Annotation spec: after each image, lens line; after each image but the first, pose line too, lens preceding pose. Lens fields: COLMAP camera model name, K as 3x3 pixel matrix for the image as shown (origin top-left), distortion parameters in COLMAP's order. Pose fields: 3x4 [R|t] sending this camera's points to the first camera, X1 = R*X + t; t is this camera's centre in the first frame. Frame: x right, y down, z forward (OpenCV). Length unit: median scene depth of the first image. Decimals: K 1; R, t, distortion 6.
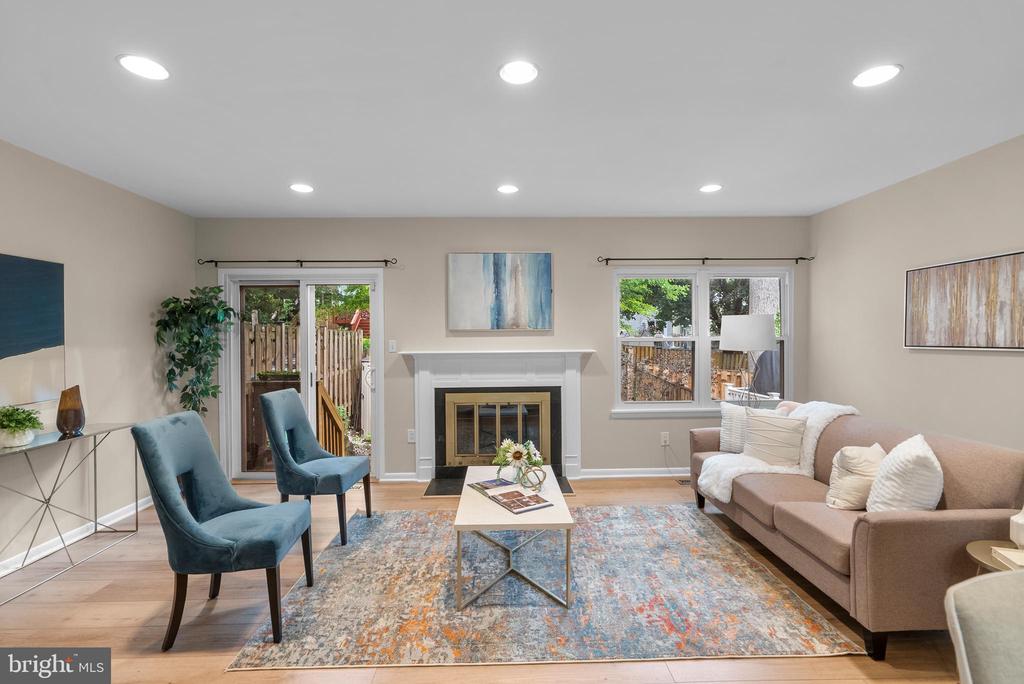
lens RADIAL K [[467.4, 0, 512.0], [0, 467.4, 342.0], [0, 0, 1]] dist [-0.002096, 0.000023]
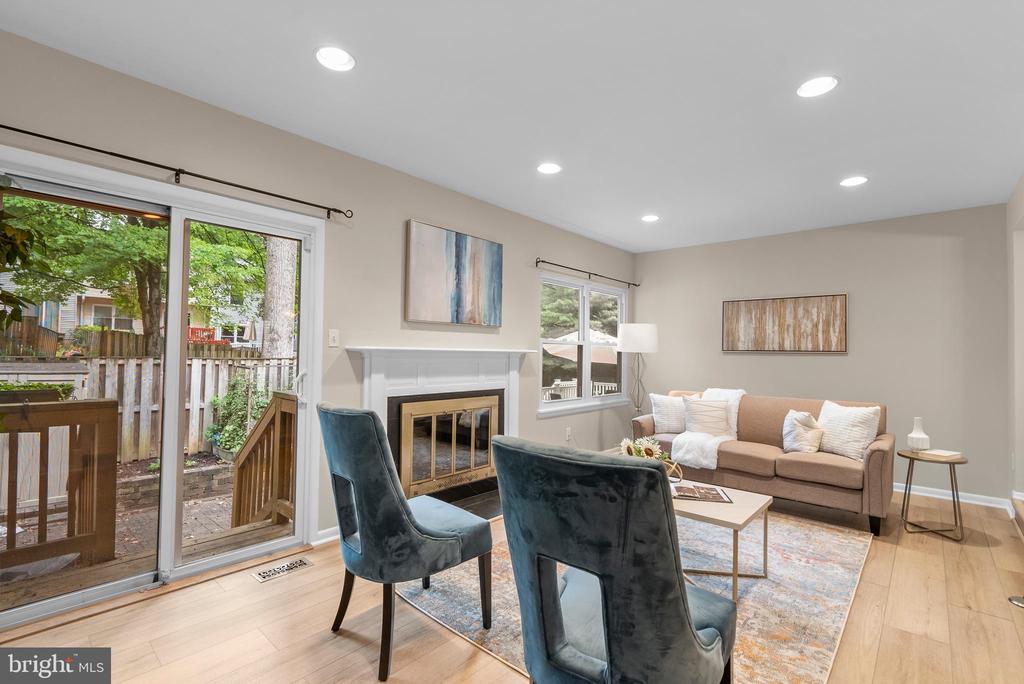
lens RADIAL K [[467.4, 0, 512.0], [0, 467.4, 342.0], [0, 0, 1]] dist [-0.002096, 0.000023]
pose [[0.684981, 0.036642, 0.727639, -0.573800], [-0.014942, 0.999231, -0.036252, 0.035841], [-0.728407, 0.013959, 0.685002, 0.353819]]
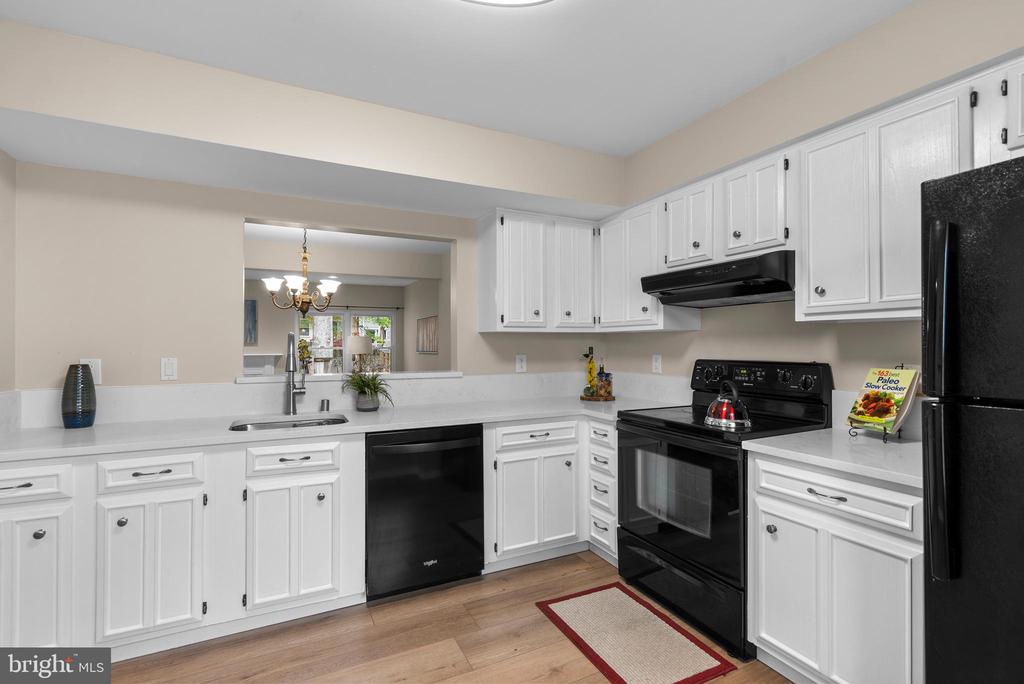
lens RADIAL K [[467.4, 0, 512.0], [0, 467.4, 342.0], [0, 0, 1]] dist [-0.002096, 0.000023]
pose [[0.907358, 0.009678, 0.420247, 0.224141], [-0.002105, 0.999827, -0.018482, 0.001845], [-0.420353, 0.015885, 0.907222, -1.046471]]
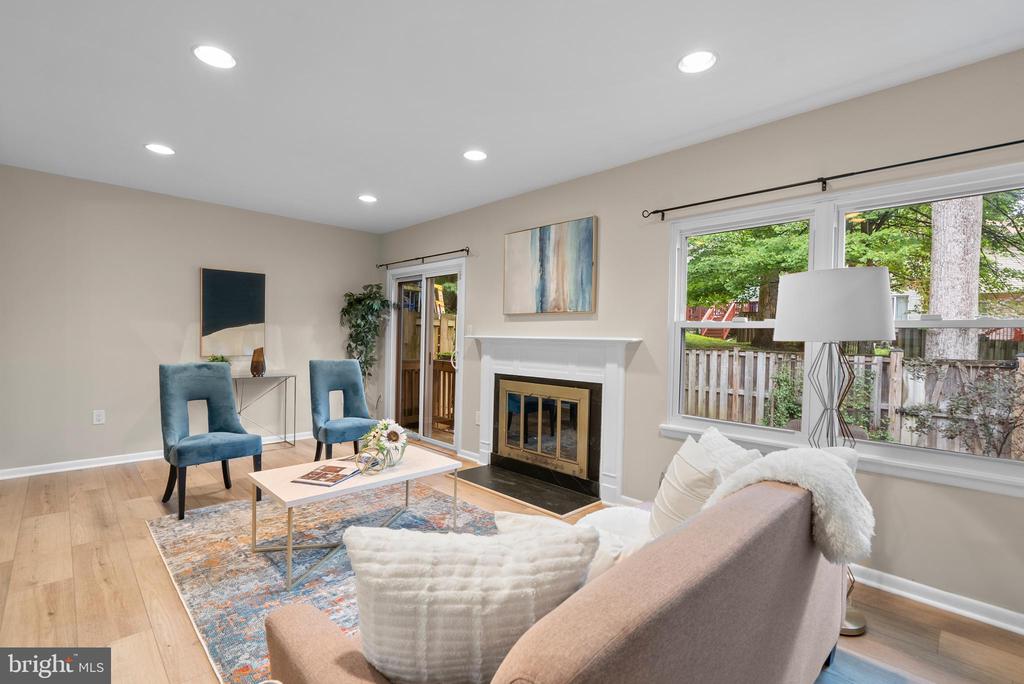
lens RADIAL K [[465.4, 0, 508.4], [0, 465.4, 342.1], [0, 0, 1]] dist [0.000981, -0.000068]
pose [[0.678540, 0.028786, -0.733999, 0.578923], [-0.029193, 0.999499, 0.012211, 0.019825], [0.733983, 0.013142, 0.679041, 0.354042]]
